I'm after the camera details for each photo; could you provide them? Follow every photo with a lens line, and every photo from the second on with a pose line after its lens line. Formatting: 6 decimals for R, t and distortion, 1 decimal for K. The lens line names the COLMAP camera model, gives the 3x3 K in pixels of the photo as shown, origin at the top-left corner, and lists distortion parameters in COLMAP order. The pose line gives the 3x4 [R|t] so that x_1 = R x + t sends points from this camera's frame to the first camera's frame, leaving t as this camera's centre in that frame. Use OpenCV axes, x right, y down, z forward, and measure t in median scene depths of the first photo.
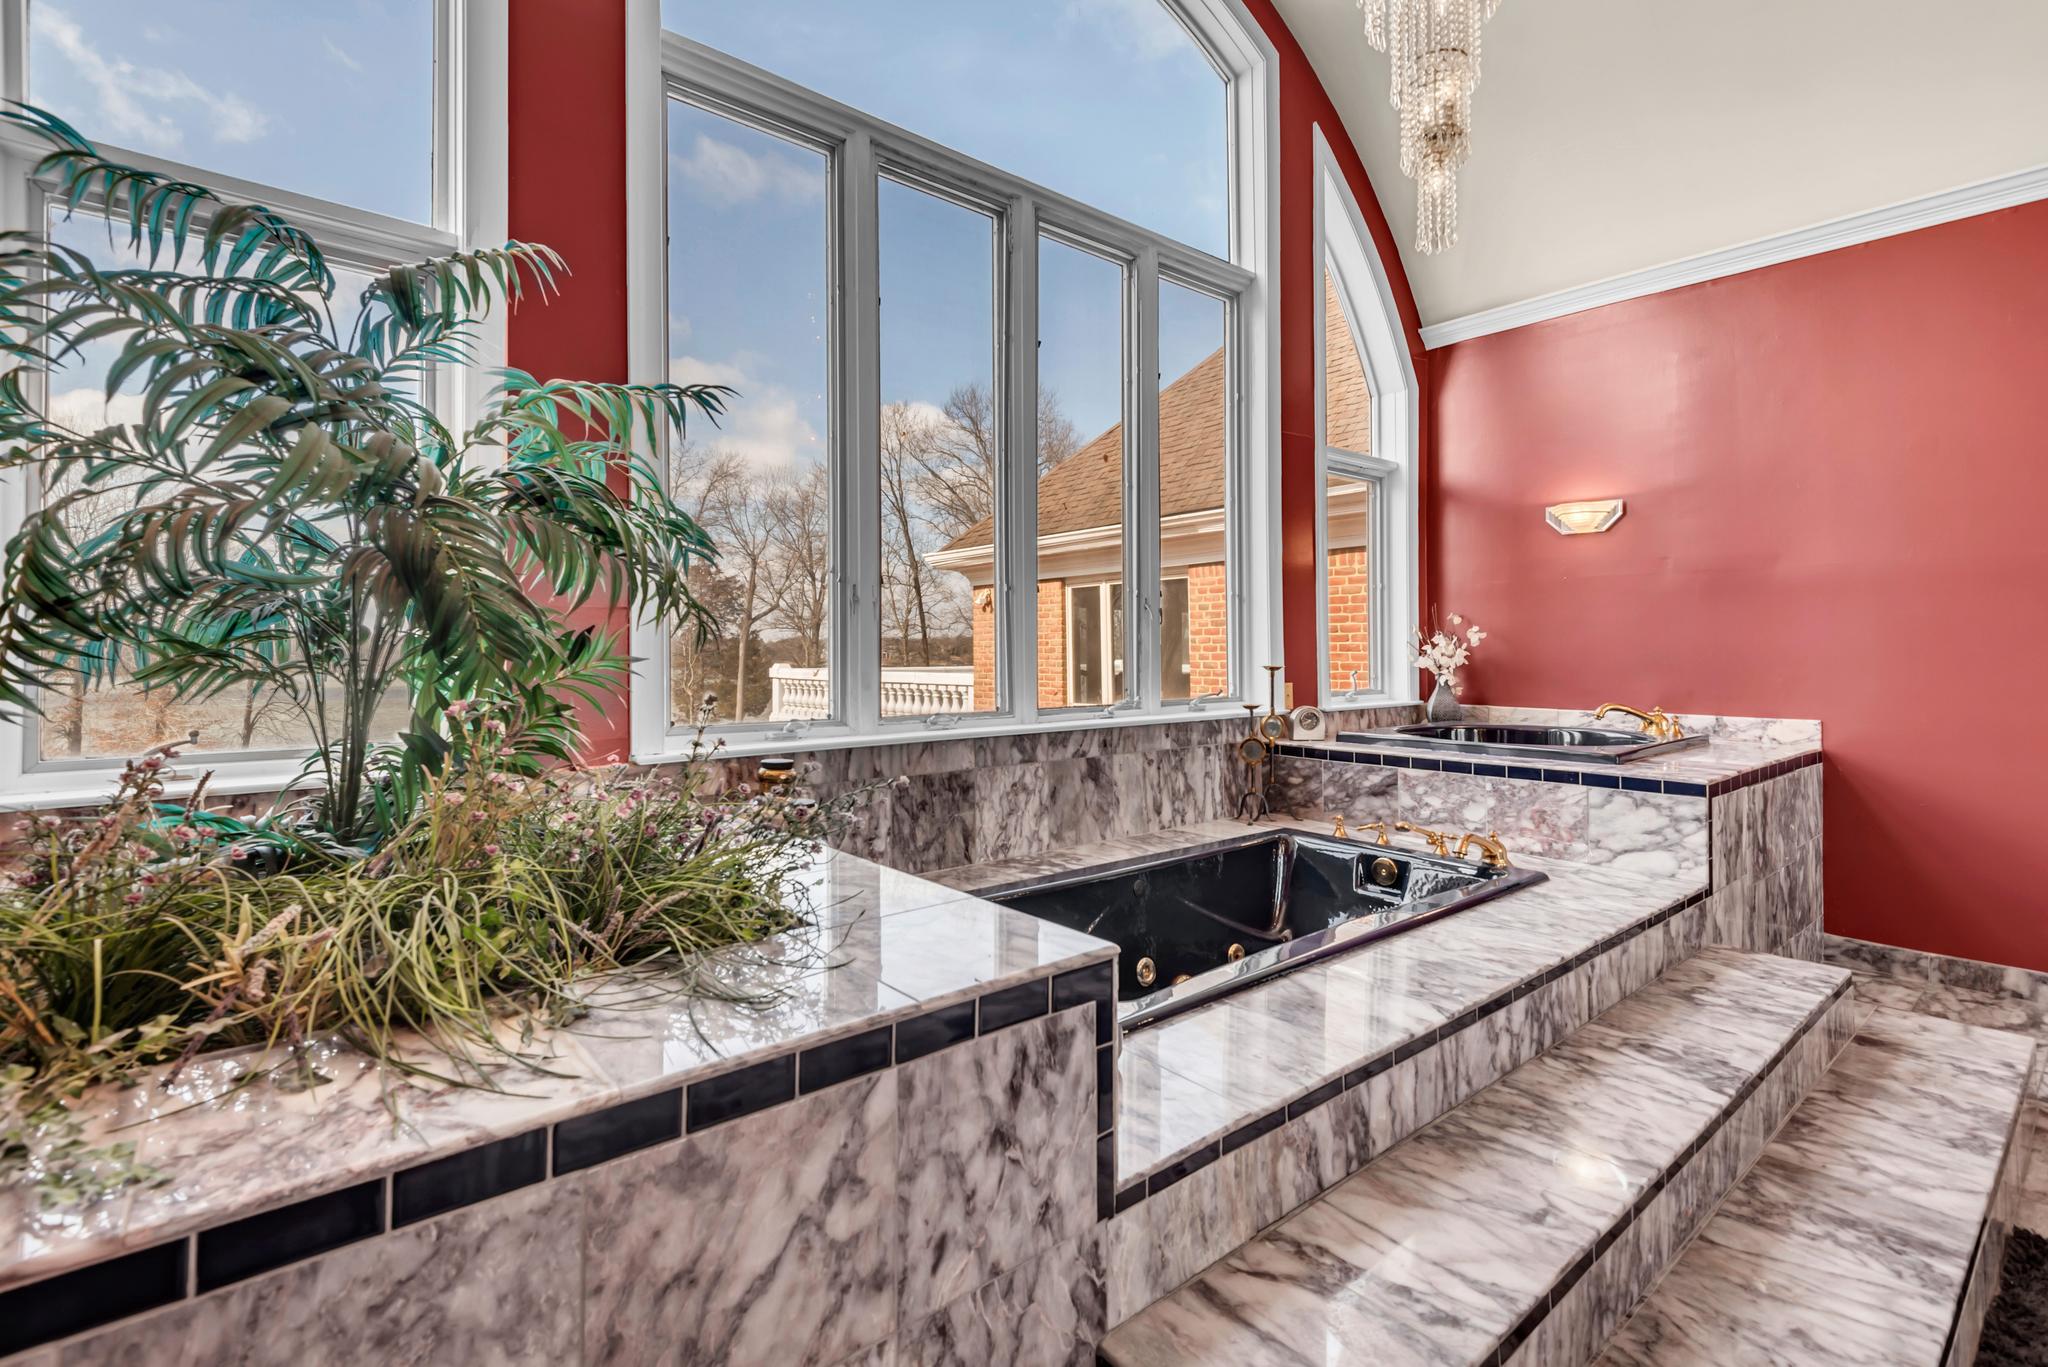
lens RADIAL K [[935.1, 0, 1020.2], [0, 935.1, 655.8], [0, 0, 1]] dist [0.001197, -0.000228]
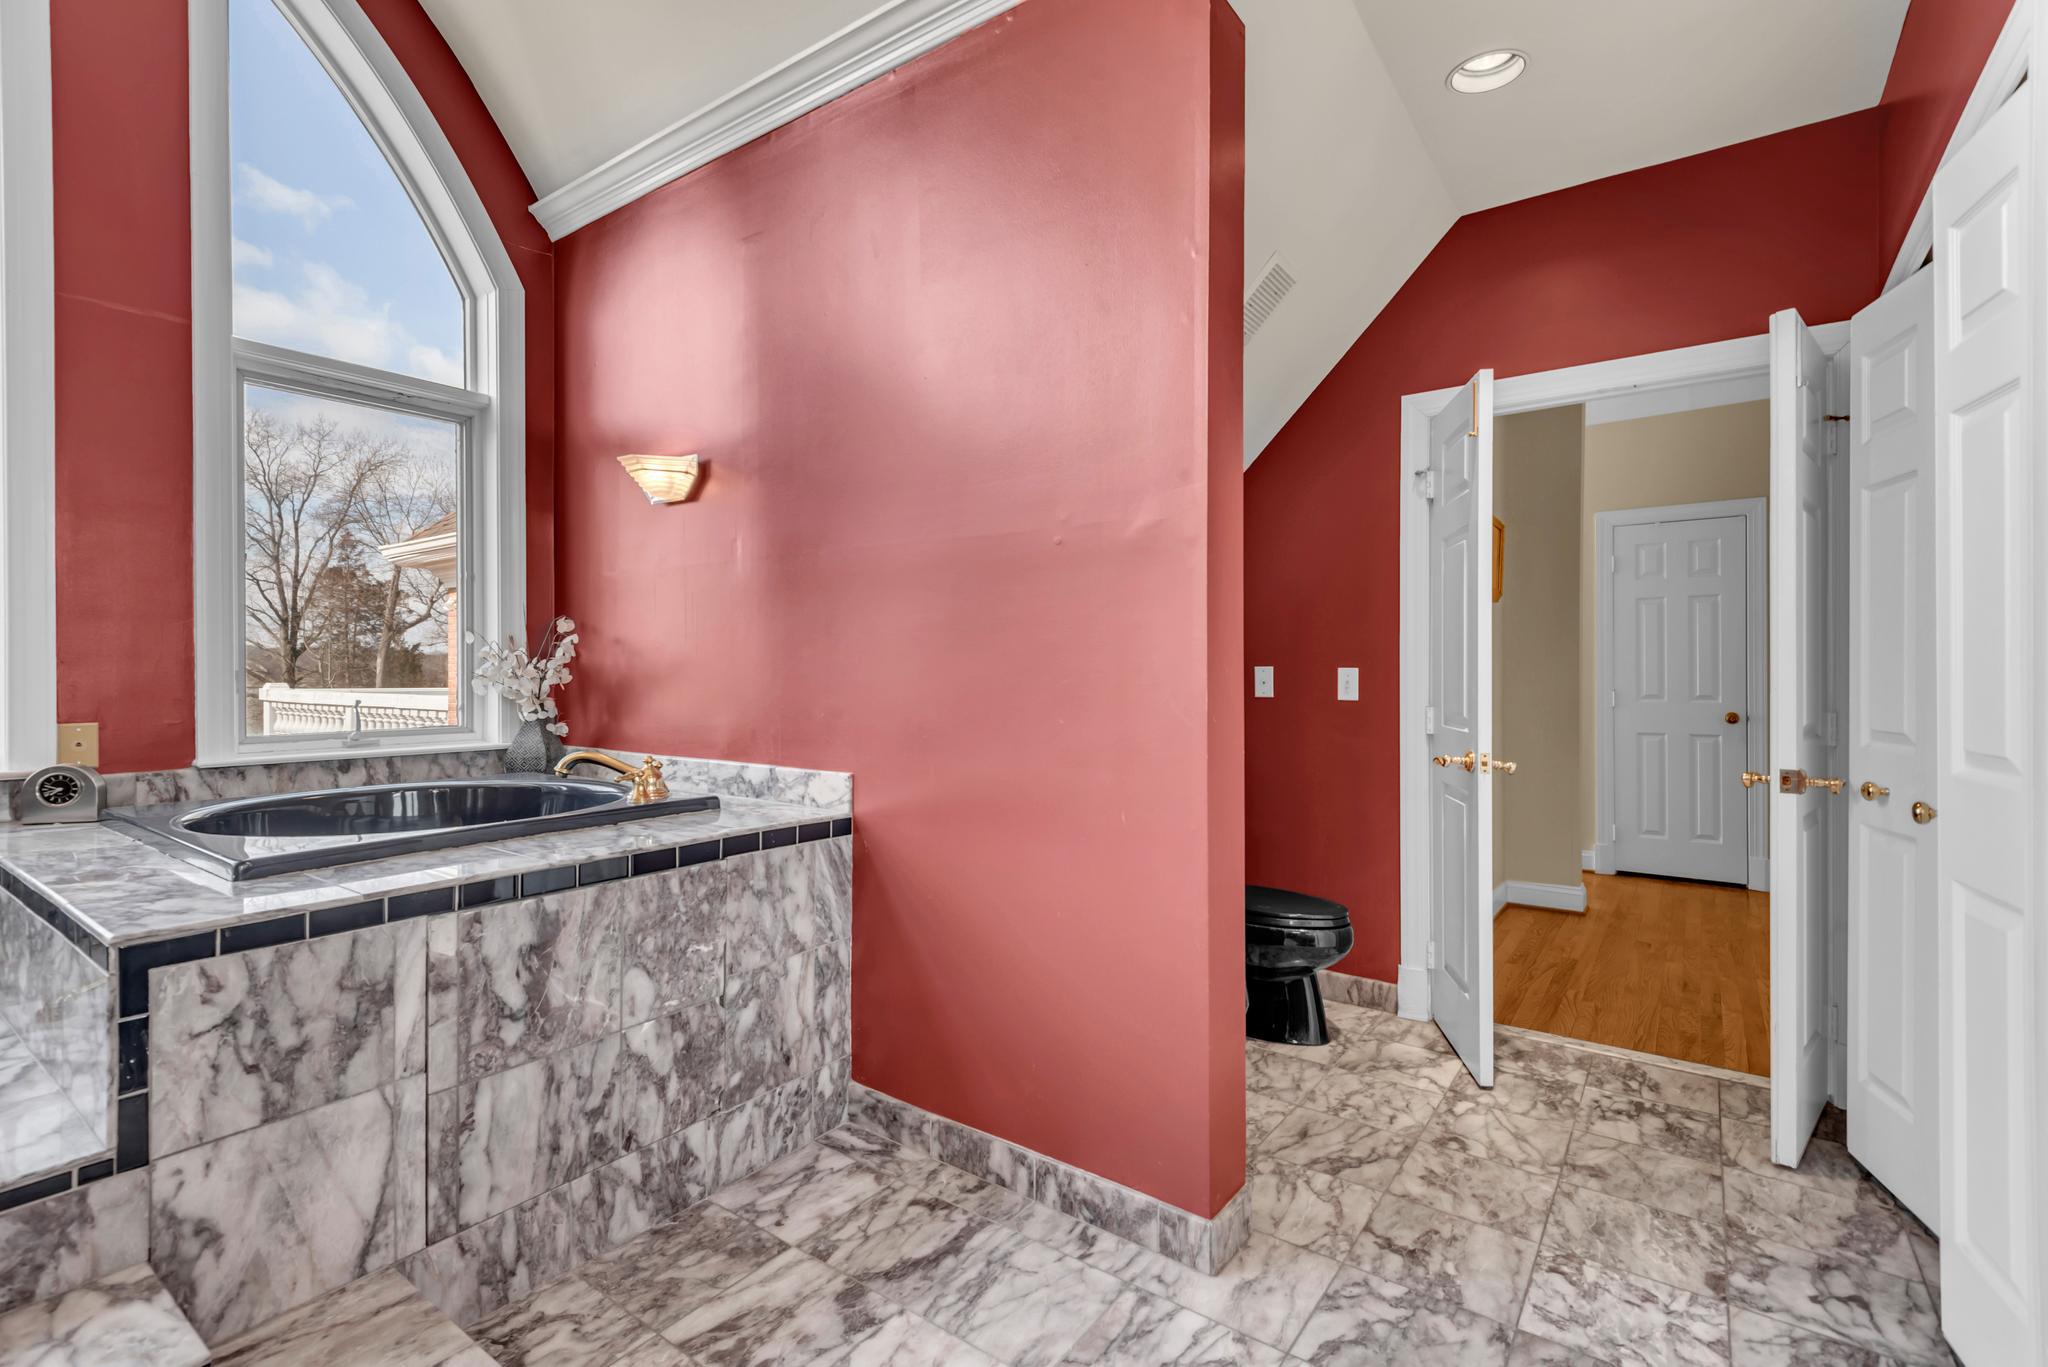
lens RADIAL K [[901.7, 0, 1027.2], [0, 901.7, 670.6], [0, 0, 1]] dist [-0.001091, -0.000191]
pose [[0.970068, -0.000860, 0.242831, 0.819436], [0.000672, 0.999999, 0.000857, -0.006853], [-0.242832, -0.000669, 0.970068, 0.320882]]
